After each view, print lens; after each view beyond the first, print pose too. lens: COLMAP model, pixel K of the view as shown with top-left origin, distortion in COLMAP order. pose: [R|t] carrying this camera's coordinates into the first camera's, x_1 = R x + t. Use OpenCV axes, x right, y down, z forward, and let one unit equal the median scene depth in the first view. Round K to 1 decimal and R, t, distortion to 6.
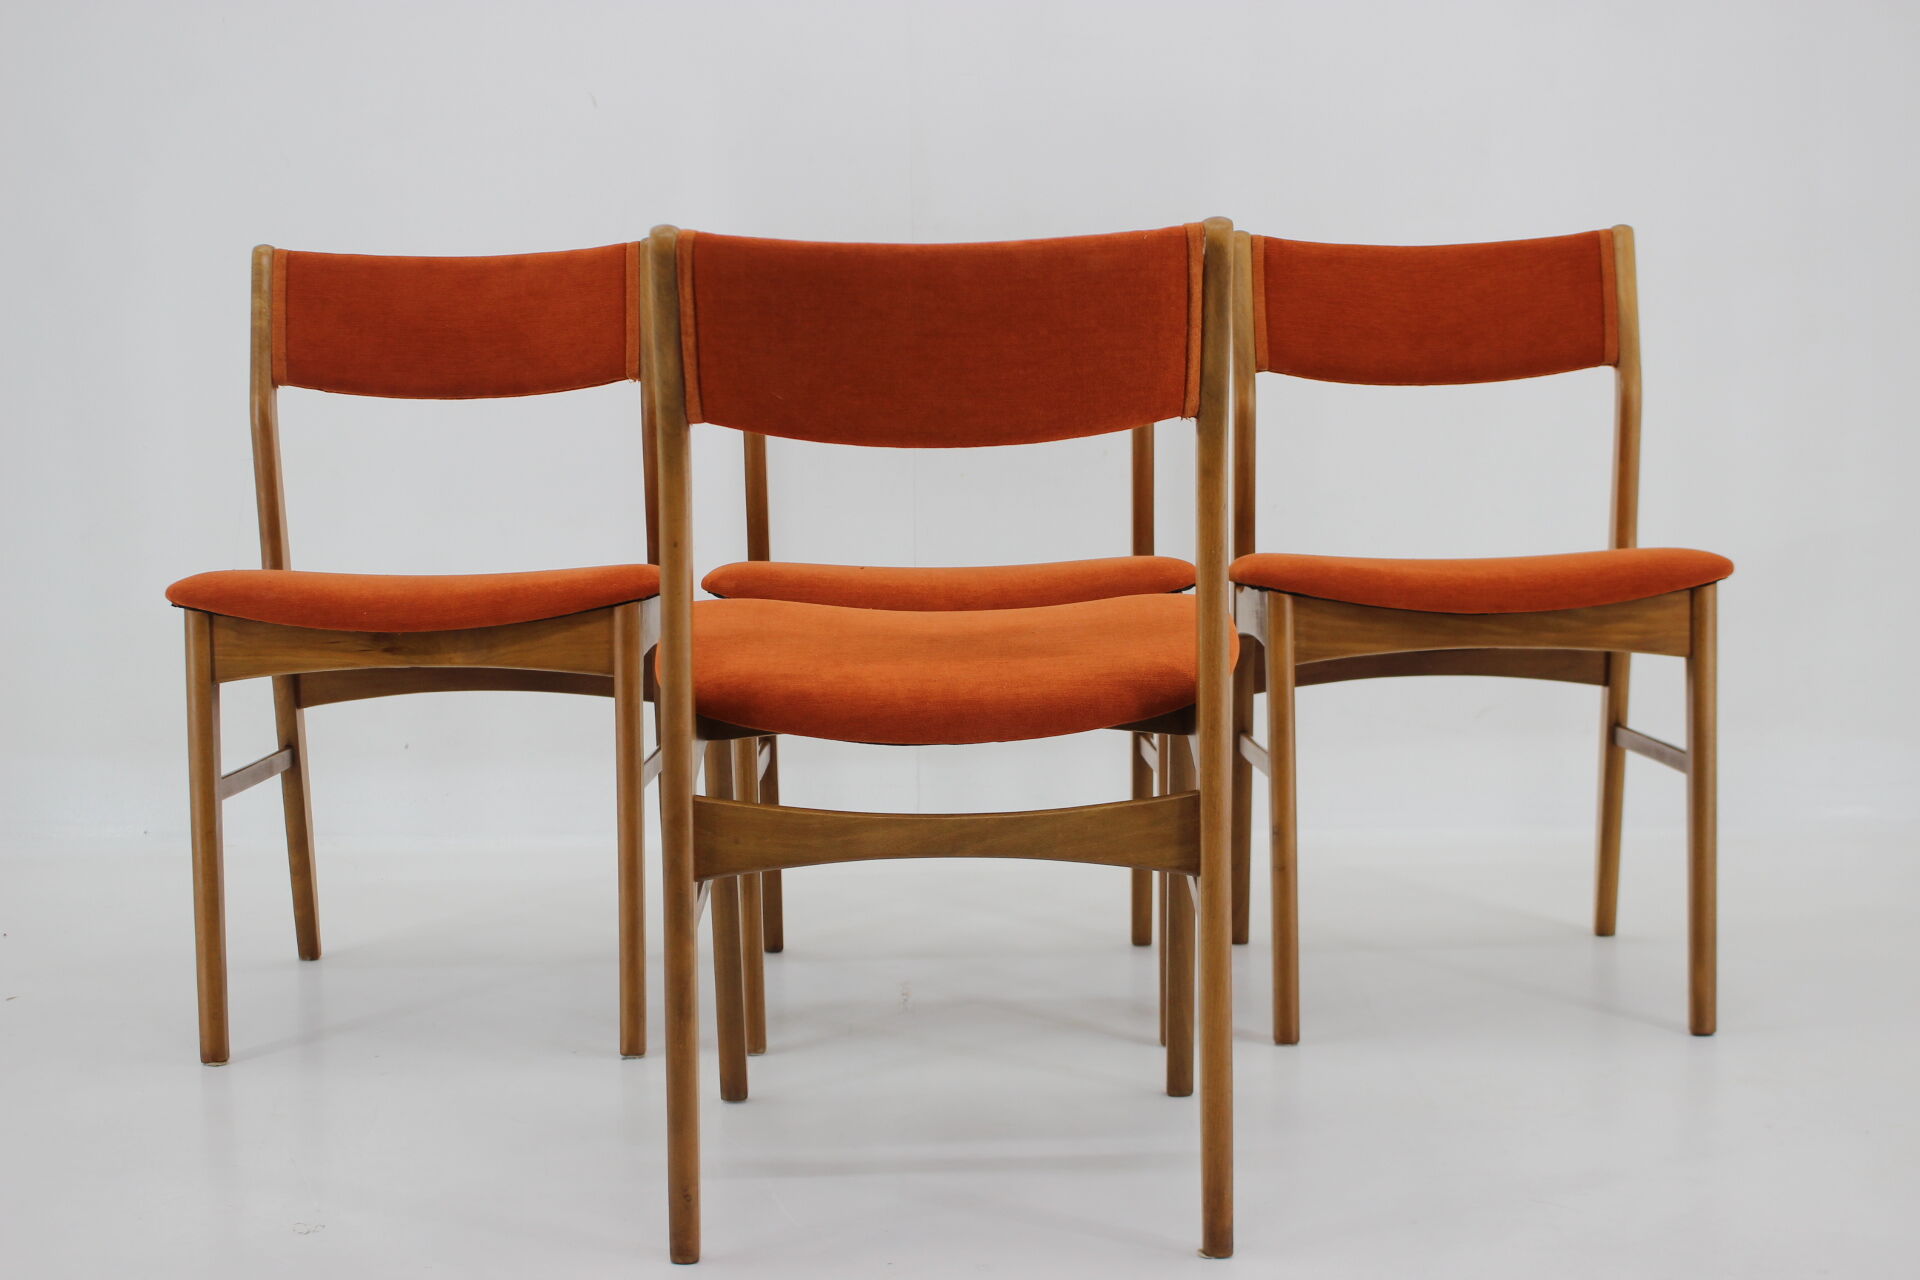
lens RADIAL K [[2951.4, 0, 960.0], [0, 2951.4, 640.0], [0, 0, 1]] dist [-0.027849, -0.033206]
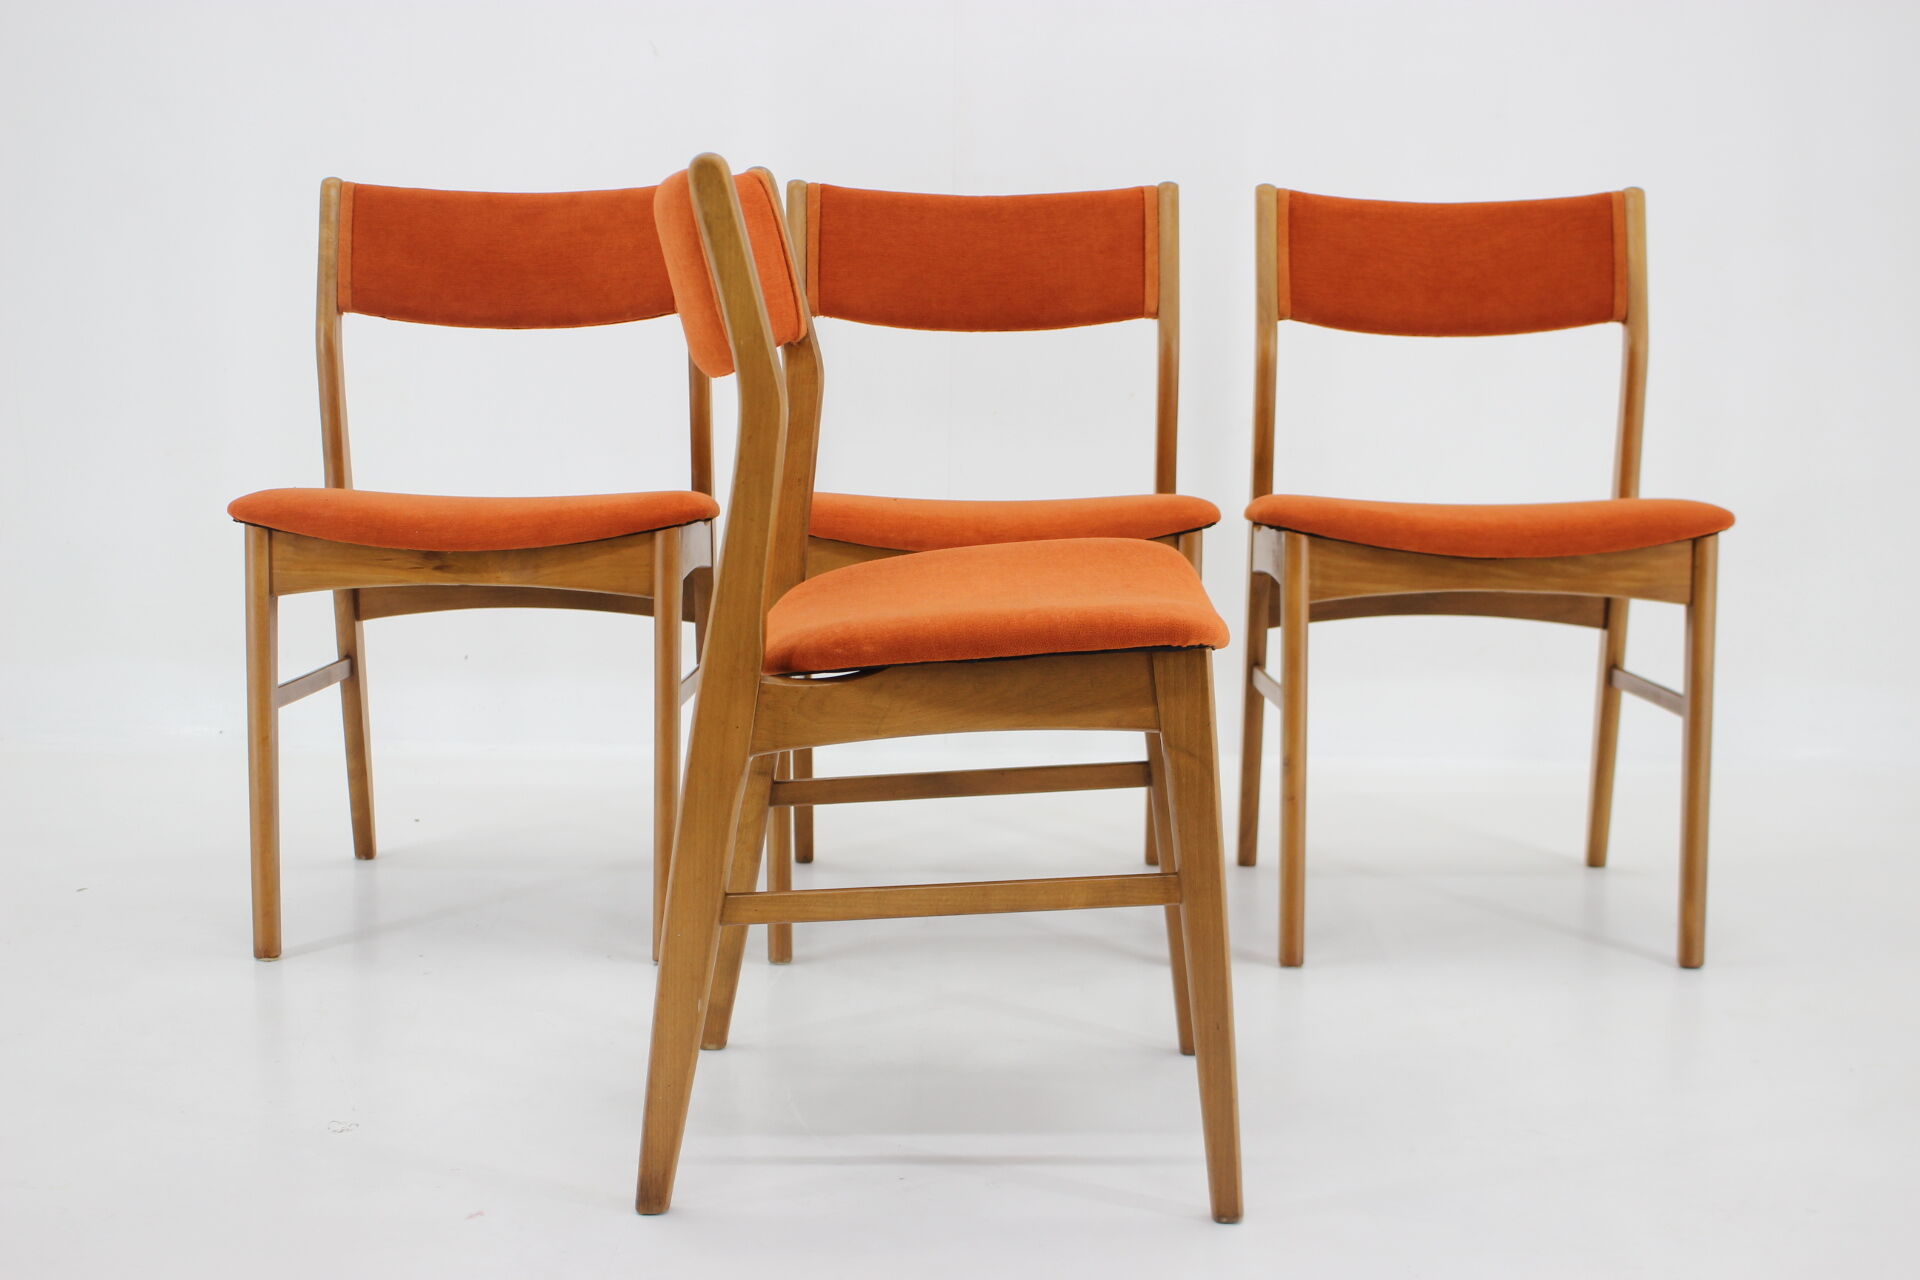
lens RADIAL K [[2663.7, 0, 960.0], [0, 2663.7, 640.0], [0, 0, 1]] dist [-0.059453, 0.059546]
pose [[0.999620, 0.024212, -0.013177, 0.003110], [-0.023827, 0.999306, 0.028647, -0.002255], [0.013861, -0.028322, 0.999503, 0.057943]]
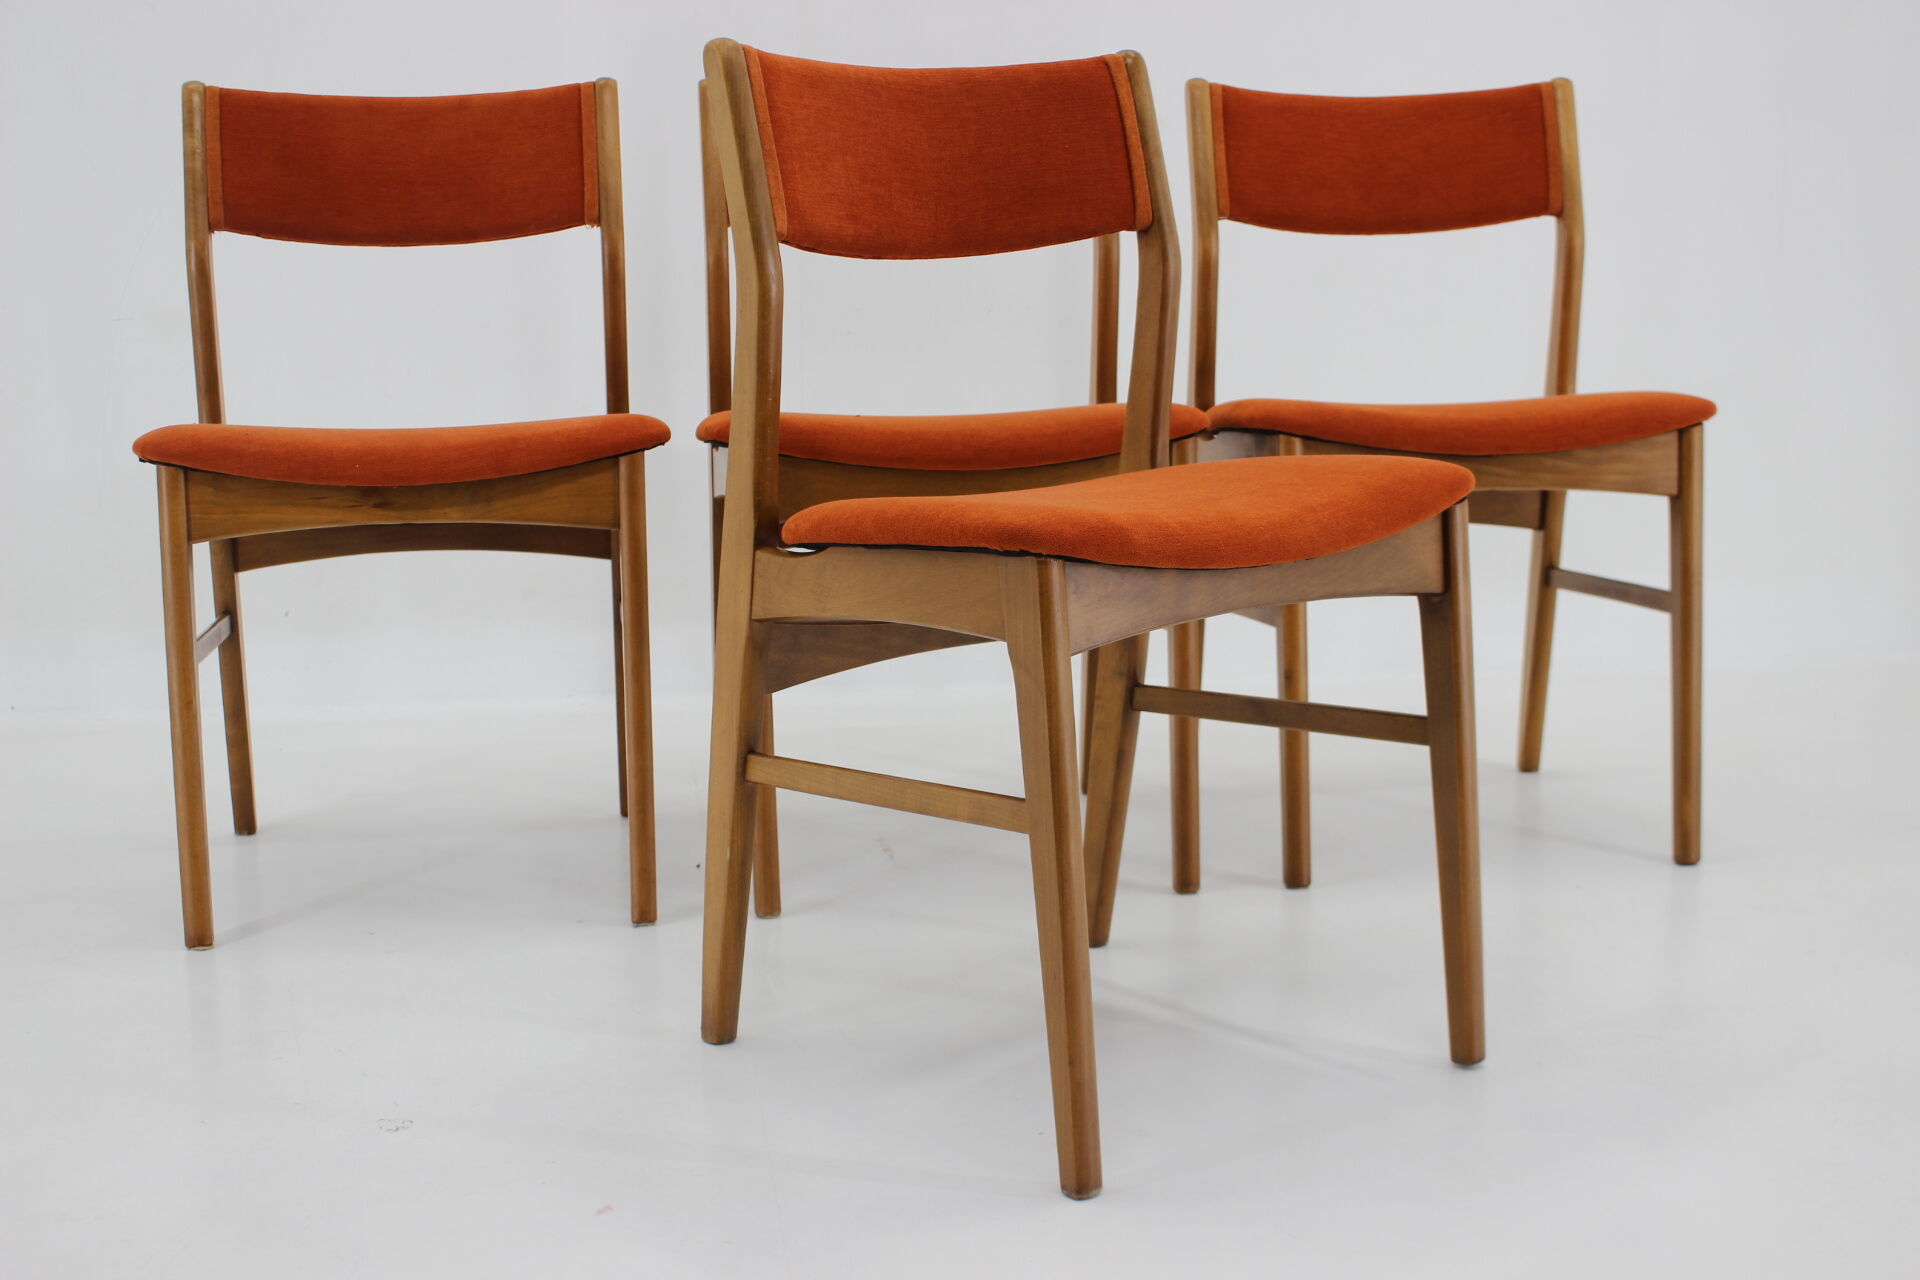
lens RADIAL K [[2663.7, 0, 960.0], [0, 2663.7, 640.0], [0, 0, 1]] dist [-0.059453, 0.059546]
pose [[0.987638, -0.020443, 0.155413, -0.132550], [0.013412, 0.998844, 0.046156, 0.009011], [-0.156177, -0.043502, 0.986771, 0.119848]]
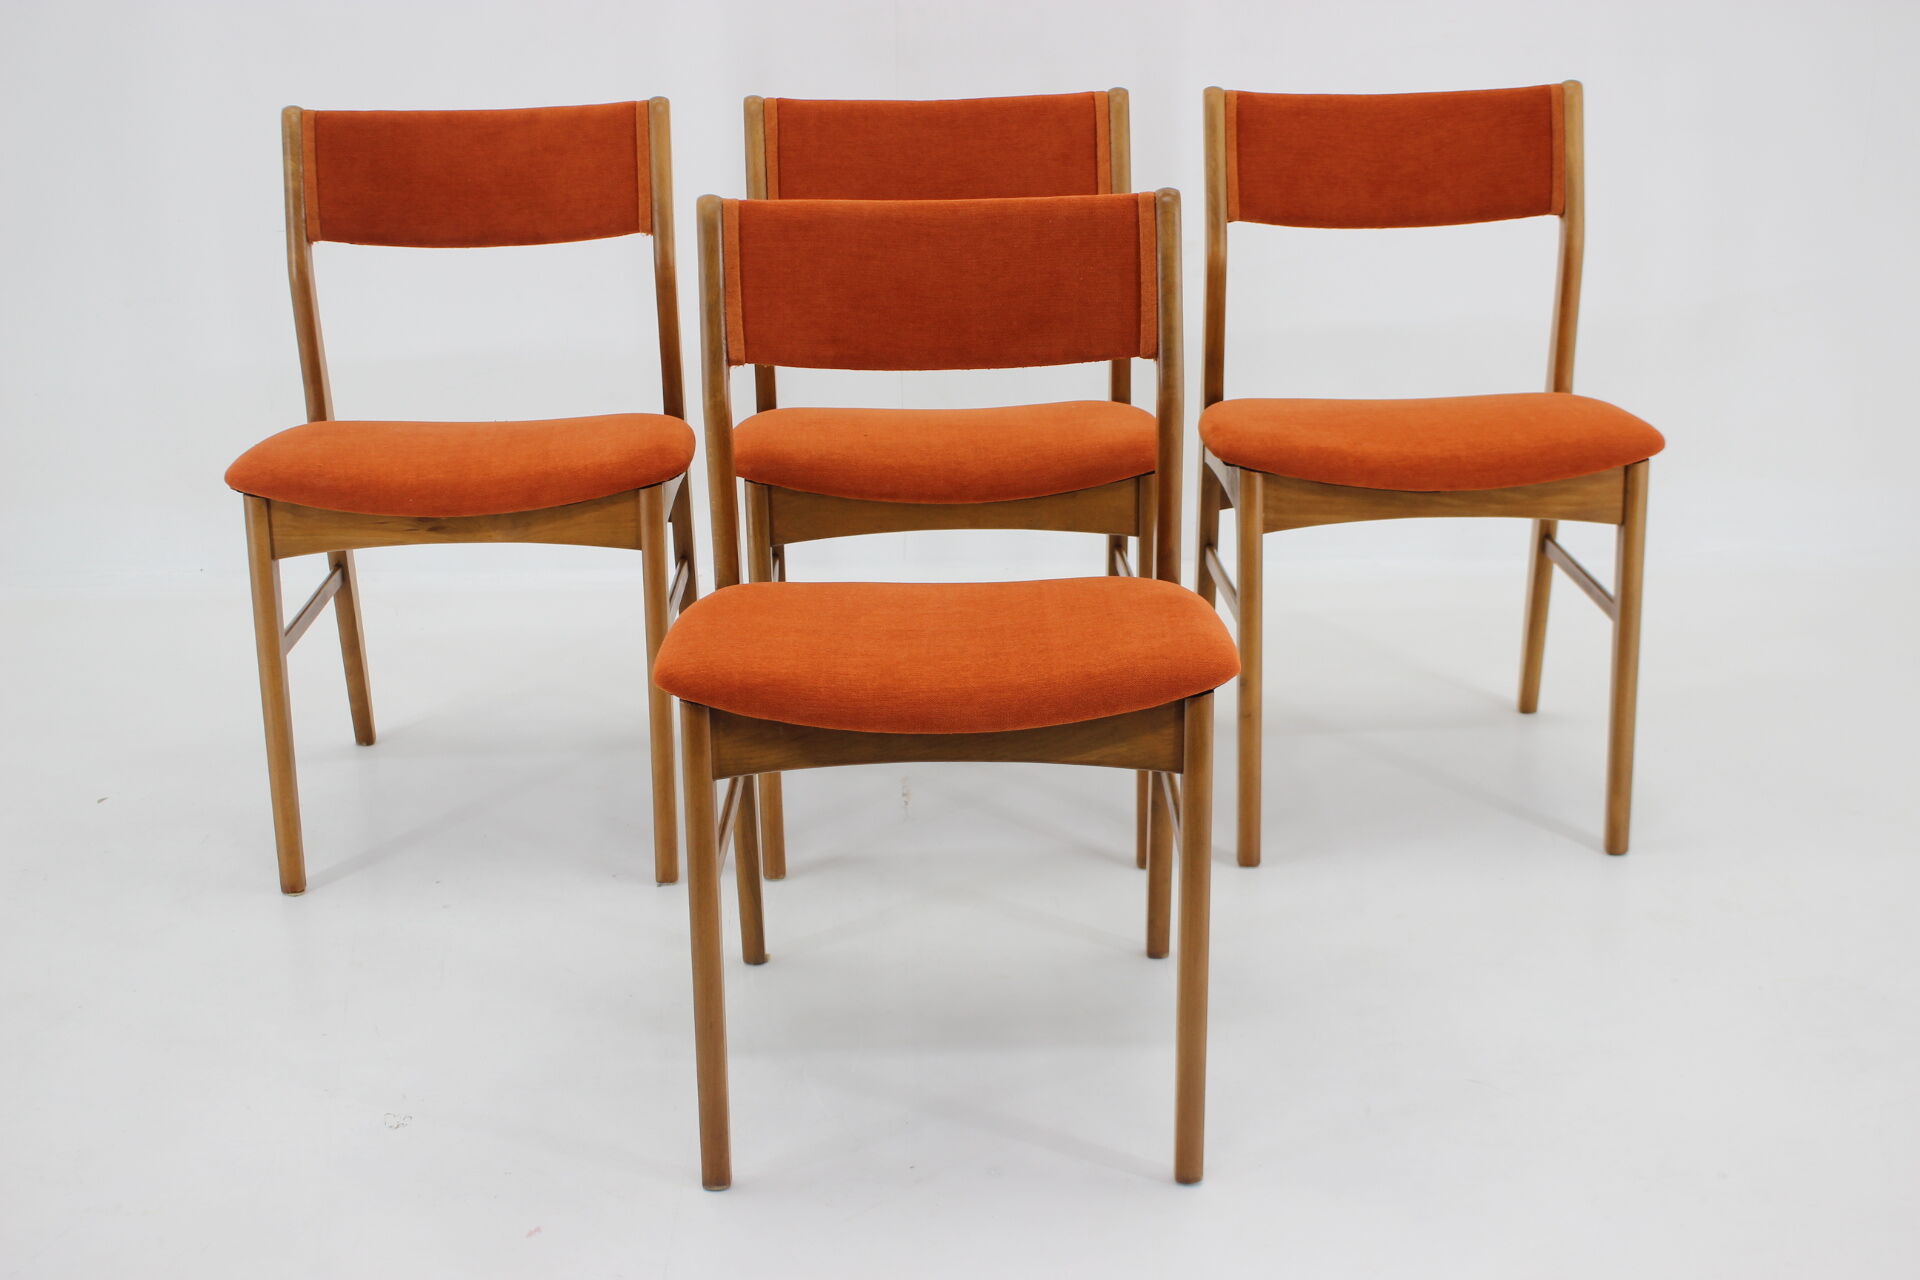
lens RADIAL K [[2663.7, 0, 960.0], [0, 2663.7, 640.0], [0, 0, 1]] dist [-0.059453, 0.059546]
pose [[0.999752, -0.007276, 0.021034, -0.018818], [0.002630, 0.977056, 0.212967, -0.152686], [-0.022101, -0.212859, 0.976833, 0.026599]]
